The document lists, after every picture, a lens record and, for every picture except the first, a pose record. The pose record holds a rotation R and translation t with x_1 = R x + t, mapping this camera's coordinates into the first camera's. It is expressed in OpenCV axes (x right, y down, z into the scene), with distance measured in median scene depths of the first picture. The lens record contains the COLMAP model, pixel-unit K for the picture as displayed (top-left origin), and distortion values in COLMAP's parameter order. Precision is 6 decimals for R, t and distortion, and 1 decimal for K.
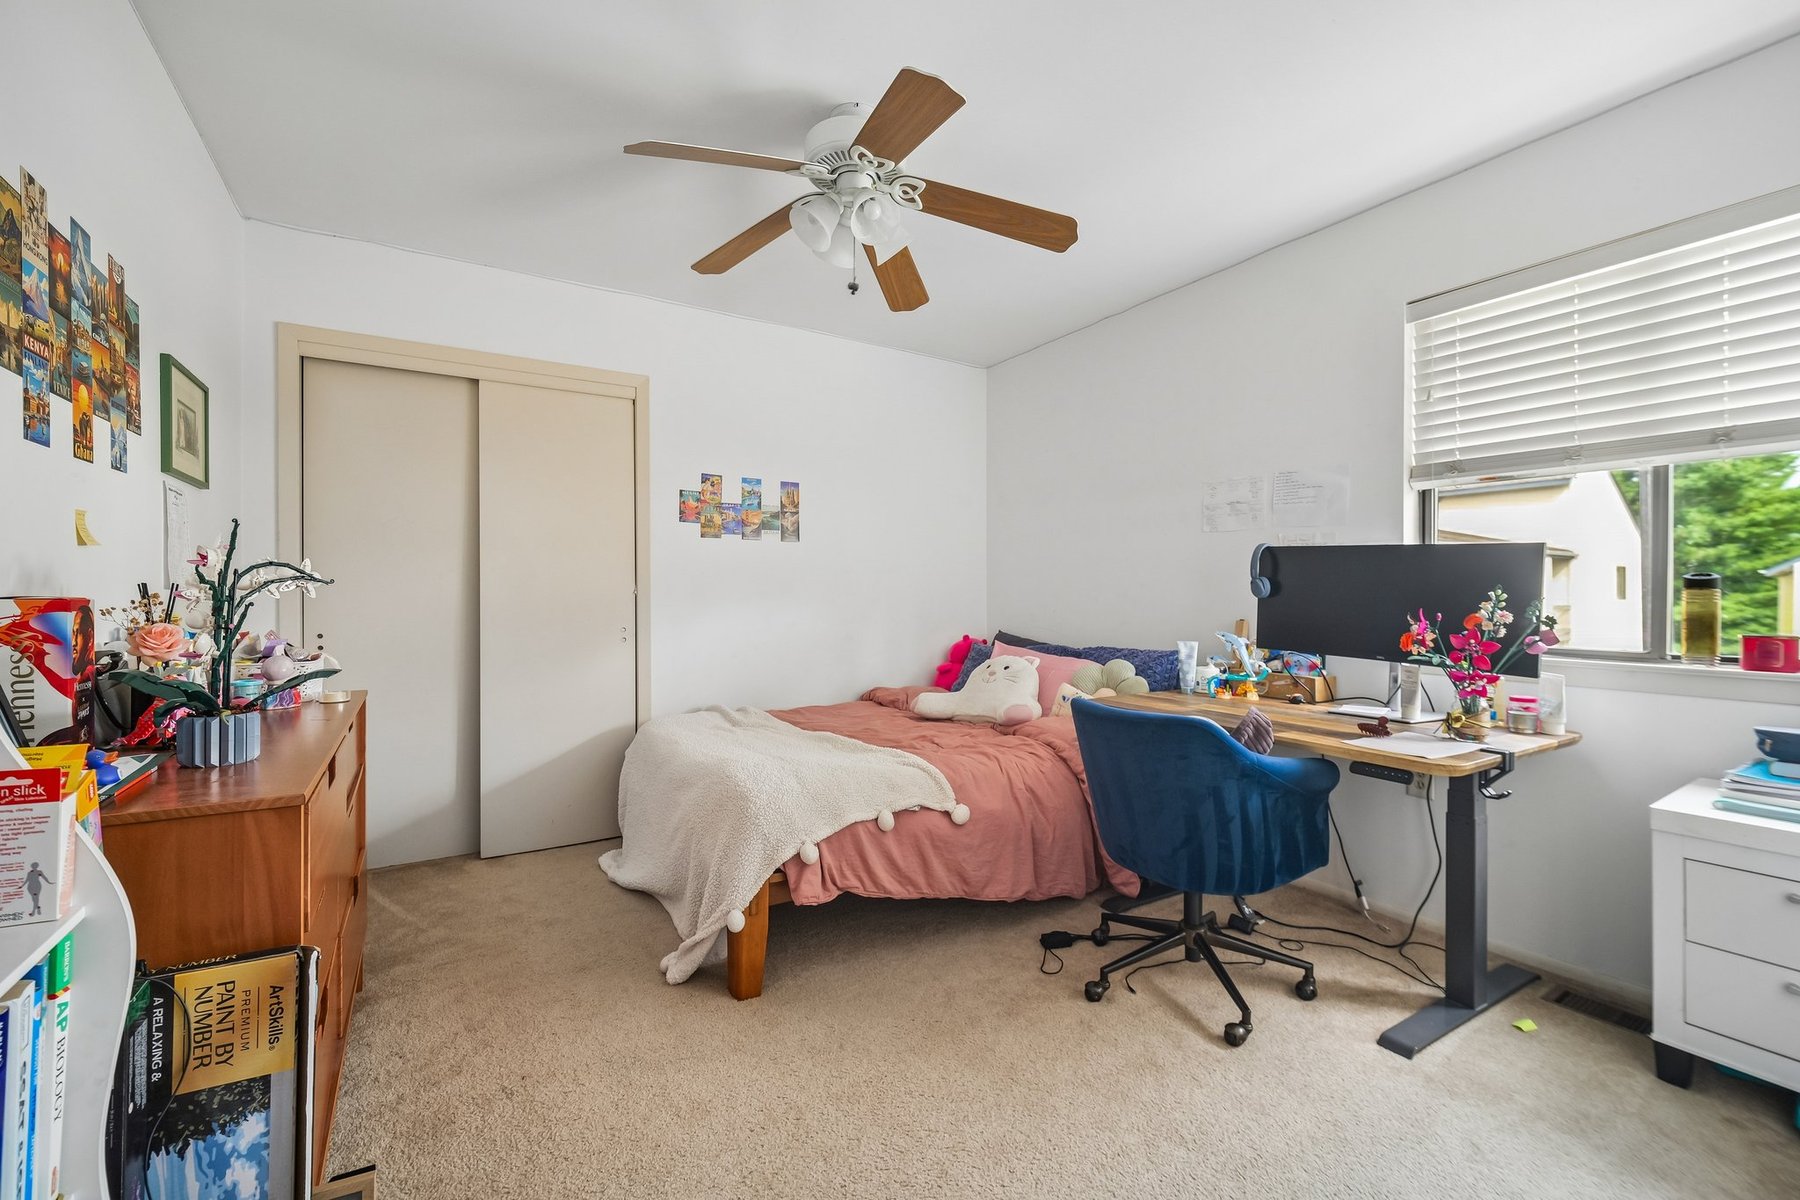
lens RADIAL K [[752.0, 0, 903.1], [0, 752.0, 592.8], [0, 0, 1]] dist [0.026964, -0.016224]
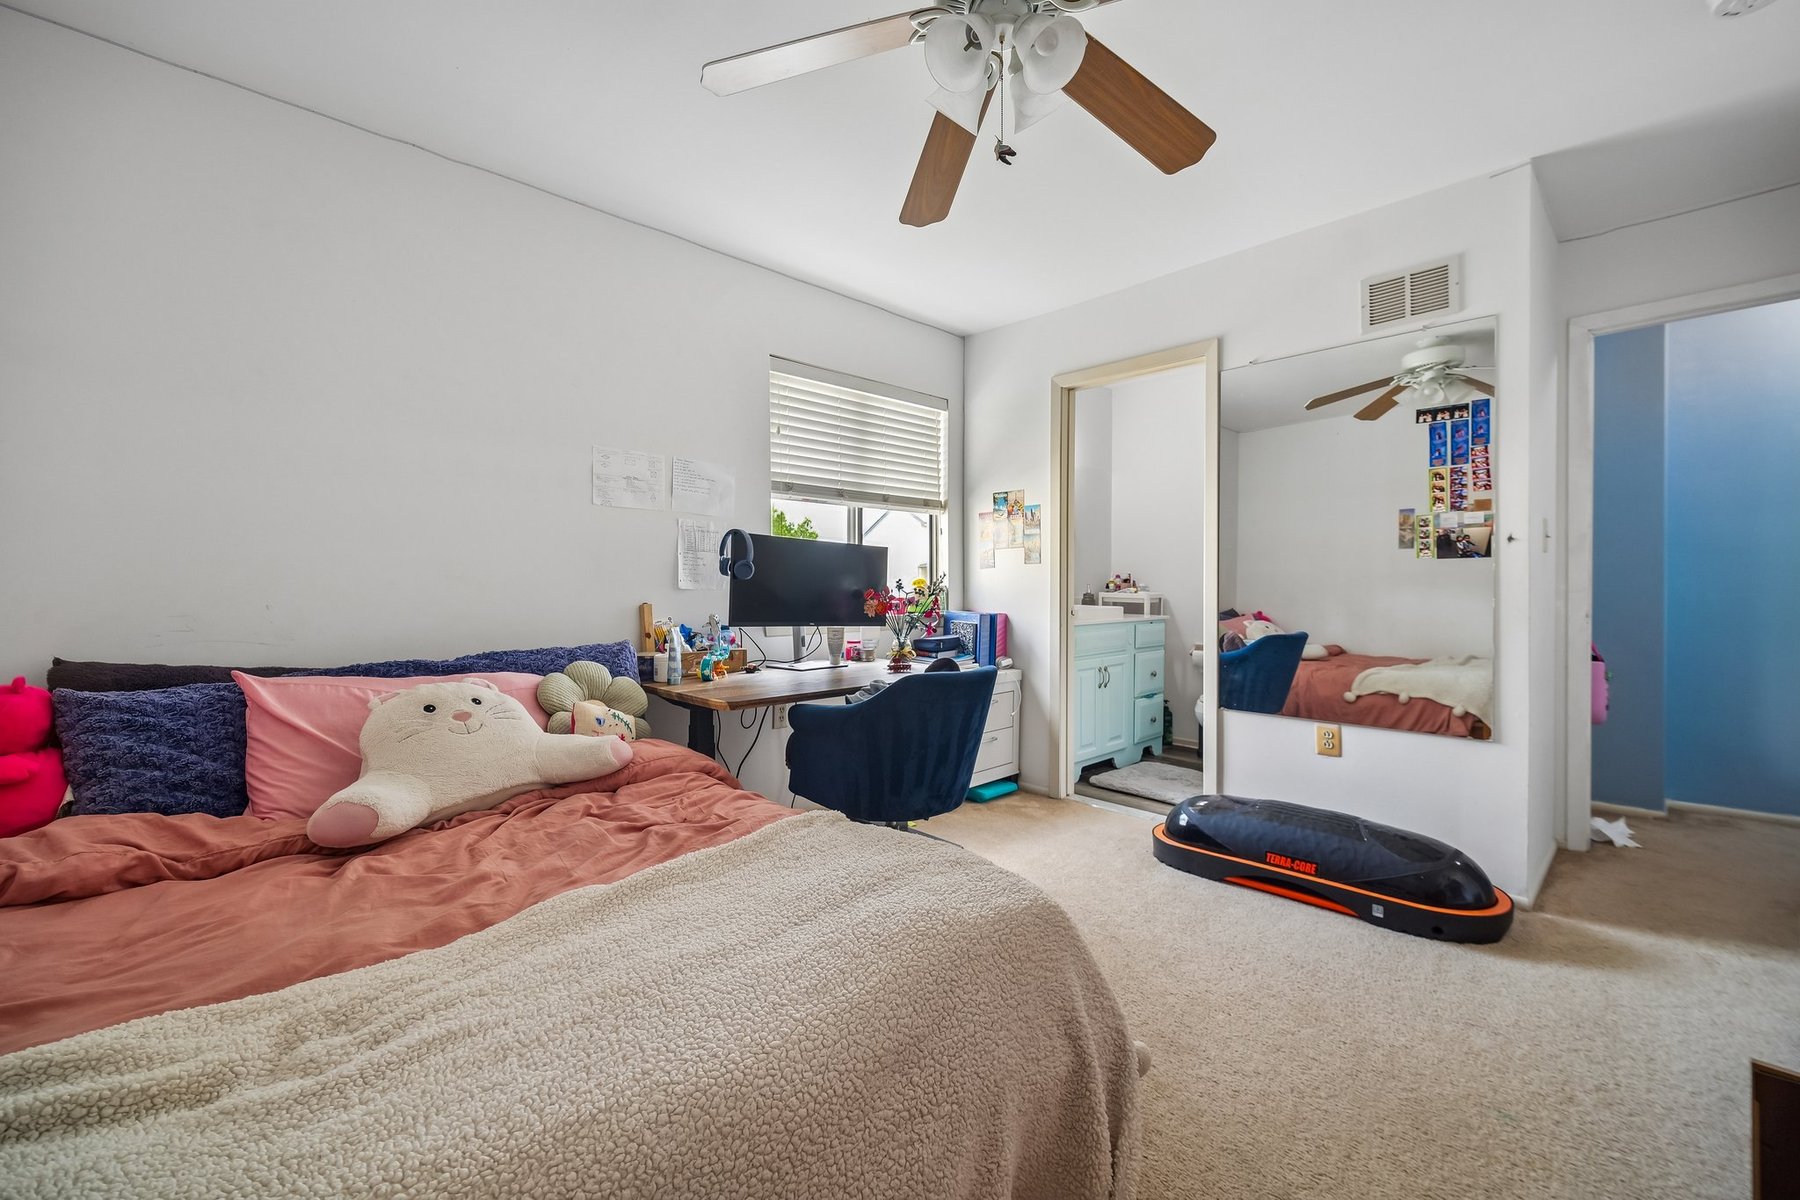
lens RADIAL K [[752.0, 0, 903.1], [0, 752.0, 592.8], [0, 0, 1]] dist [0.026964, -0.016224]
pose [[-0.235664, -0.027172, 0.971455, -0.606102], [-0.008127, 0.999629, 0.025989, -0.004803], [-0.971801, -0.001770, -0.235798, 0.981295]]
